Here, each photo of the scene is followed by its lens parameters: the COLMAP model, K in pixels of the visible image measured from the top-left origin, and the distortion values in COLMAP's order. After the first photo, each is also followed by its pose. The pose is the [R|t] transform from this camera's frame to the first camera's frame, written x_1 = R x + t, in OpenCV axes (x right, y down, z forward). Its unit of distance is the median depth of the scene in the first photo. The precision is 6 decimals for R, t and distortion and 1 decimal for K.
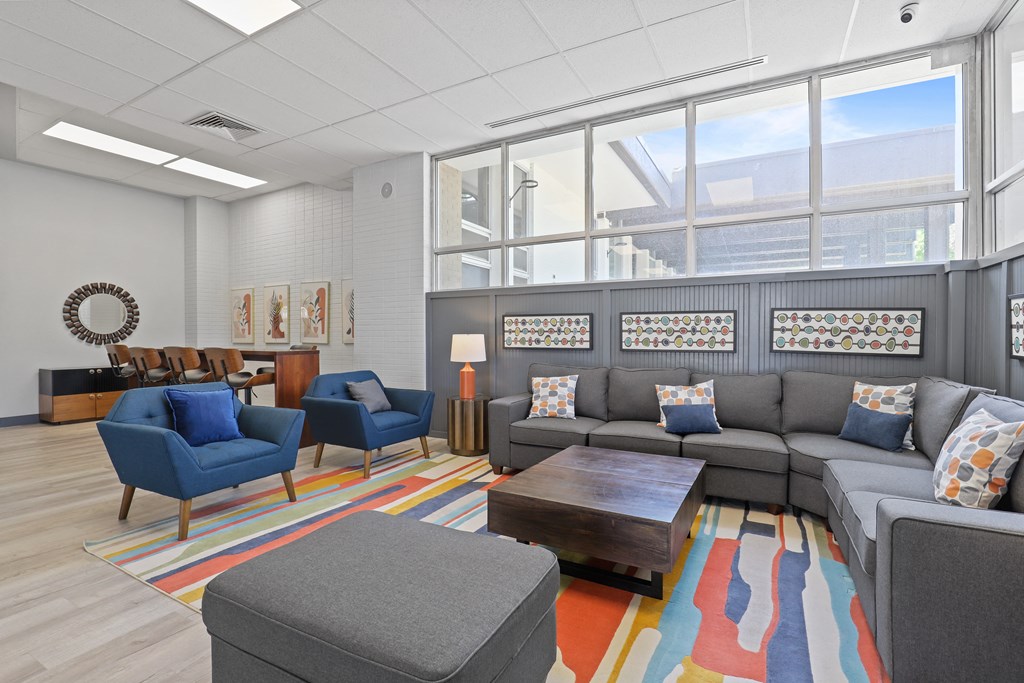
lens RADIAL K [[470.2, 0, 511.7], [0, 470.2, 344.3], [0, 0, 1]] dist [-0.019595, 0.001405]
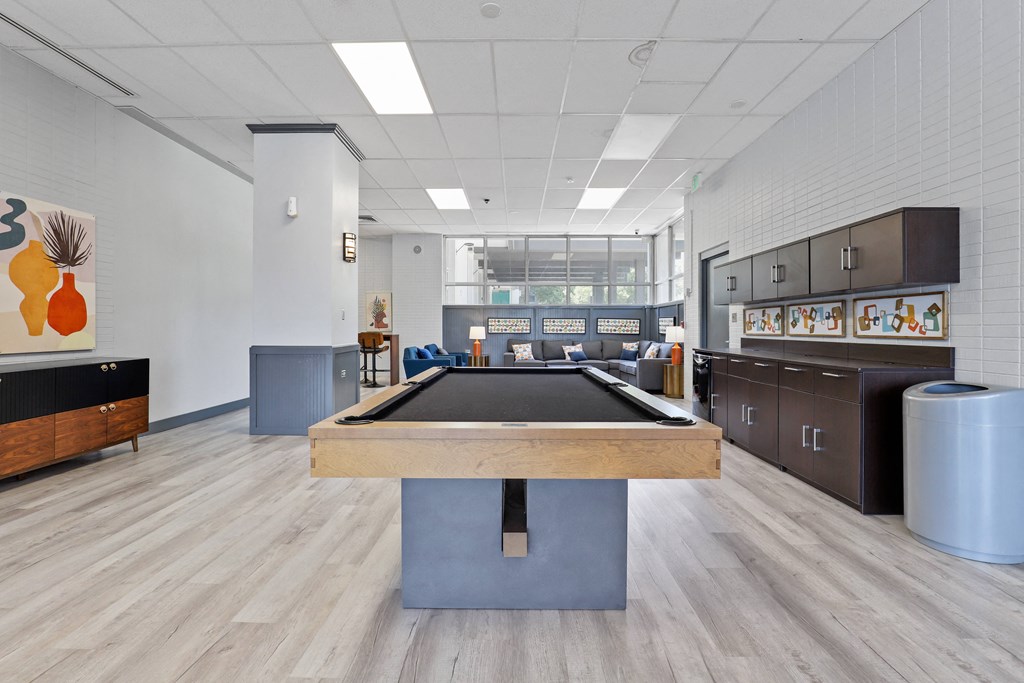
lens RADIAL K [[476.7, 0, 513.9], [0, 476.7, 325.9], [0, 0, 1]] dist [-0.001776, 0.000148]
pose [[0.882321, 0.005960, 0.470611, -1.240198], [0.005002, 0.999745, -0.022038, 0.032036], [-0.470622, 0.021799, 0.882065, -1.297441]]
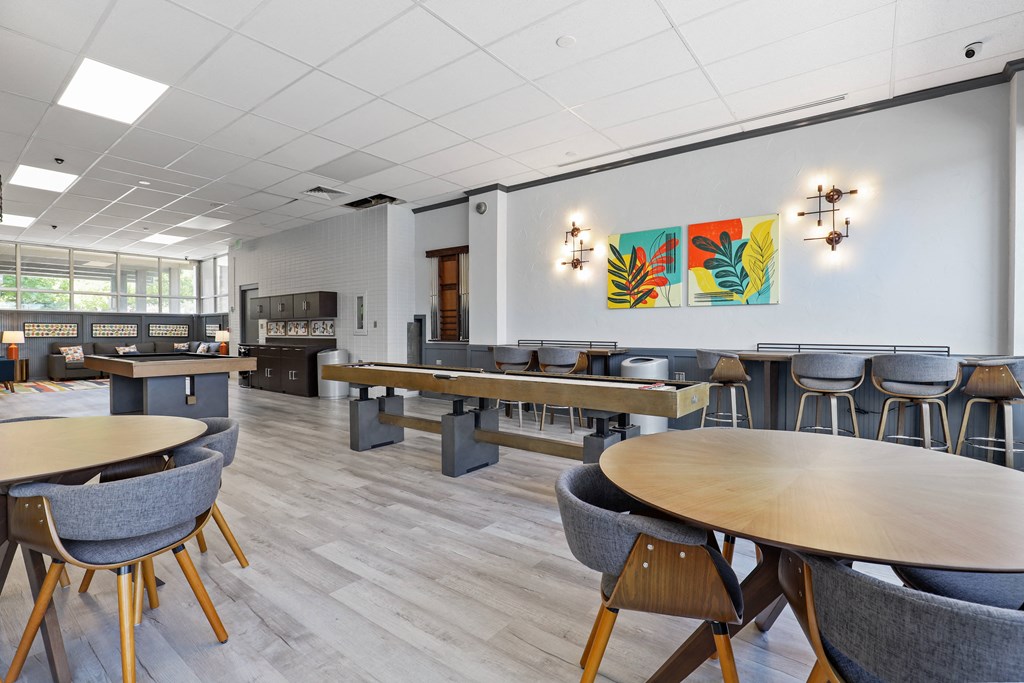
lens RADIAL K [[470.2, 0, 511.7], [0, 470.2, 344.3], [0, 0, 1]] dist [-0.019595, 0.001405]
pose [[0.161944, -0.025219, 0.986478, -2.400508], [0.018258, 0.999579, 0.022557, 0.045759], [-0.986631, 0.014358, 0.162336, -2.197057]]
